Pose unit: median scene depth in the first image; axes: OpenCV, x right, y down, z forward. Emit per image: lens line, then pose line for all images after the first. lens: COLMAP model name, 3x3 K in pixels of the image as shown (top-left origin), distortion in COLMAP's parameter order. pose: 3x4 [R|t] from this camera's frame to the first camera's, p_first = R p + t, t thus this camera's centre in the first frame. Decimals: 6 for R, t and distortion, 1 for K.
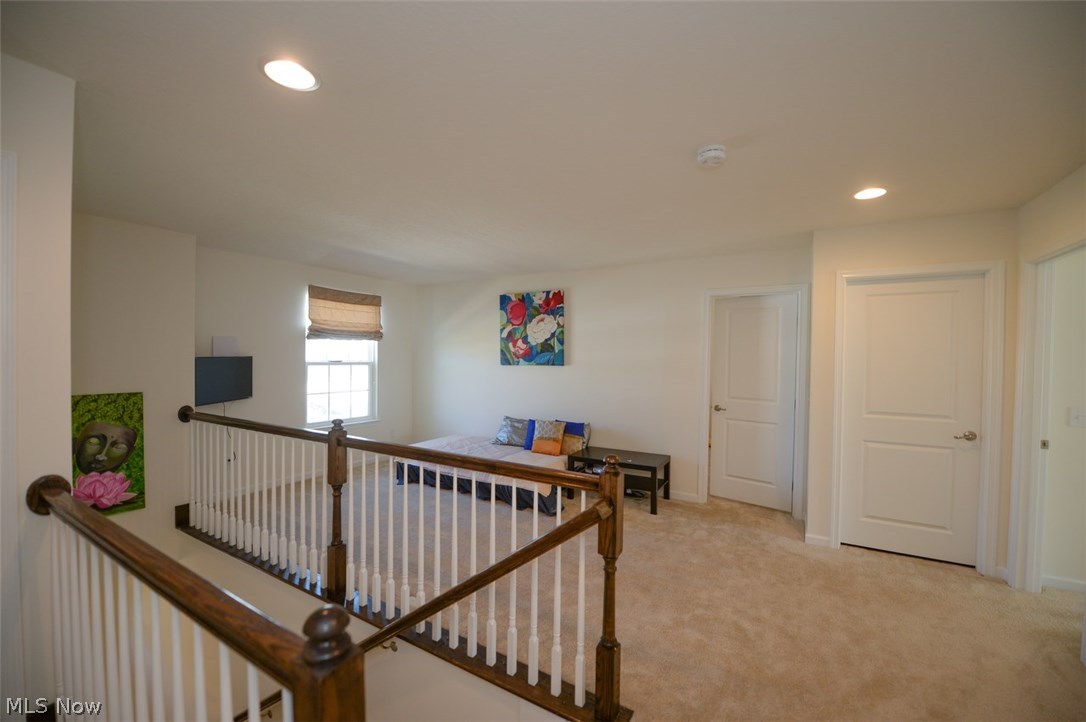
lens RADIAL K [[434.8, 0, 543.0], [0, 434.8, 361.0], [0, 0, 1]] dist [-0.012448, -0.003836]
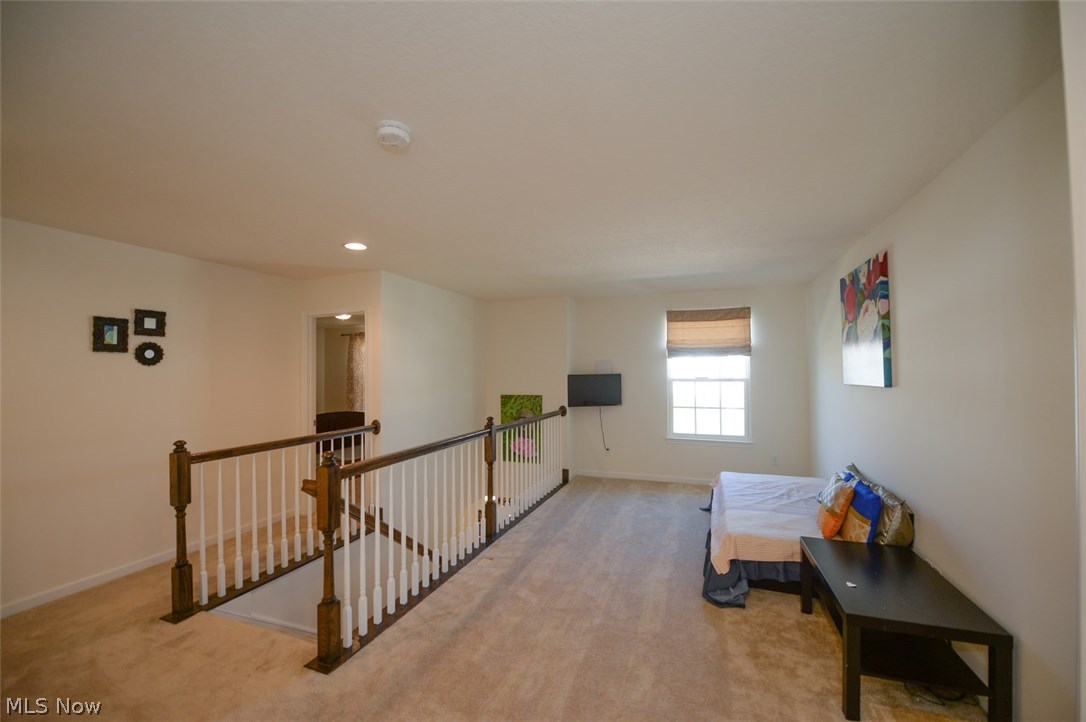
lens RADIAL K [[434.8, 0, 543.0], [0, 434.8, 361.0], [0, 0, 1]] dist [-0.012448, -0.003836]
pose [[0.148526, -0.034121, -0.988320, 0.525846], [-0.002041, 0.999392, -0.034810, -0.002934], [0.988906, 0.007187, 0.148366, 0.492322]]
